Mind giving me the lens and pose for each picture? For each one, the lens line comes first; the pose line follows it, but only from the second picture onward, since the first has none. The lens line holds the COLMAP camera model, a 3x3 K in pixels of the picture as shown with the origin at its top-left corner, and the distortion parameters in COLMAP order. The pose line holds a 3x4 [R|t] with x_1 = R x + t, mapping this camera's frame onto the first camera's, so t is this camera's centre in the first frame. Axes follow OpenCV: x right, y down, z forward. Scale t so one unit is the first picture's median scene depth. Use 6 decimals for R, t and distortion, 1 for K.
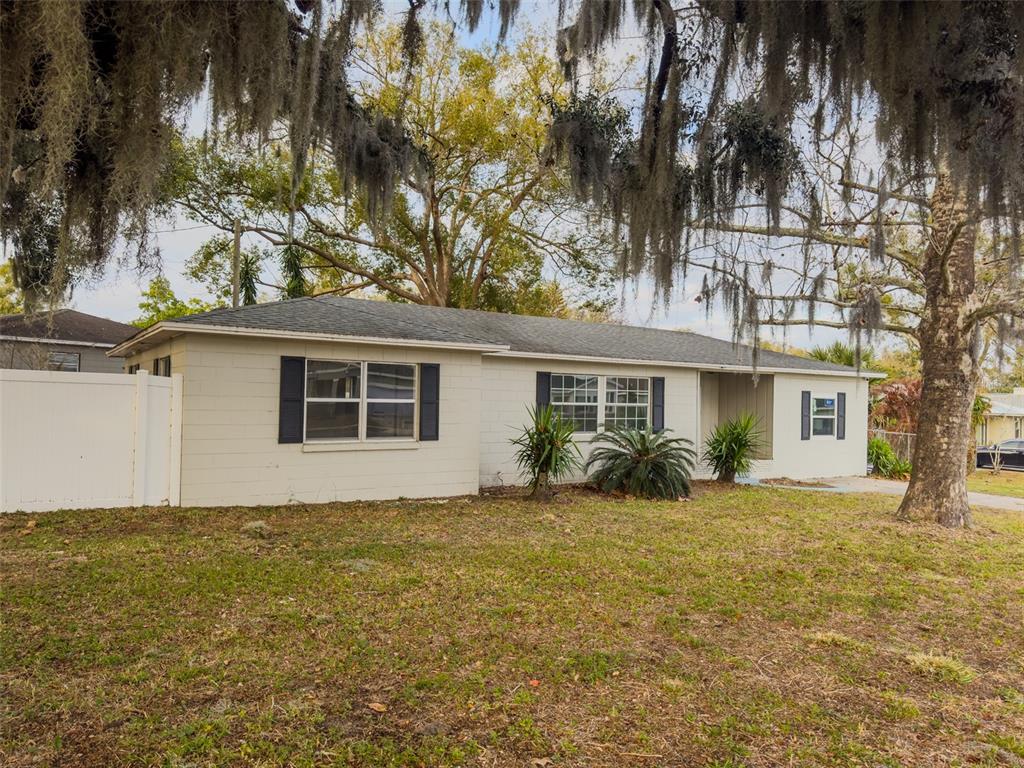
lens RADIAL K [[709.7, 0, 507.9], [0, 709.7, 384.9], [0, 0, 1]] dist [0.066583, -0.007977]
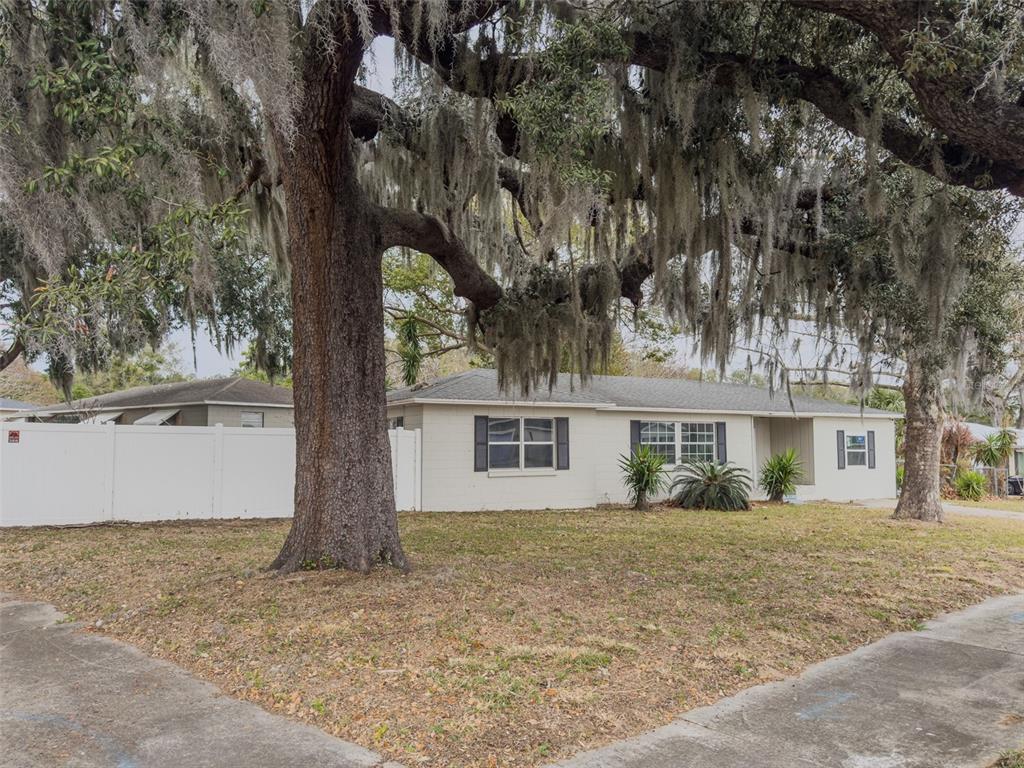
lens RADIAL K [[709.7, 0, 516.3], [0, 709.7, 378.9], [0, 0, 1]] dist [0.066583, -0.007977]
pose [[0.997709, -0.025568, -0.062632, -0.098078], [0.021164, 0.997322, -0.070001, -0.007233], [0.064254, 0.068515, 0.995579, -0.417154]]
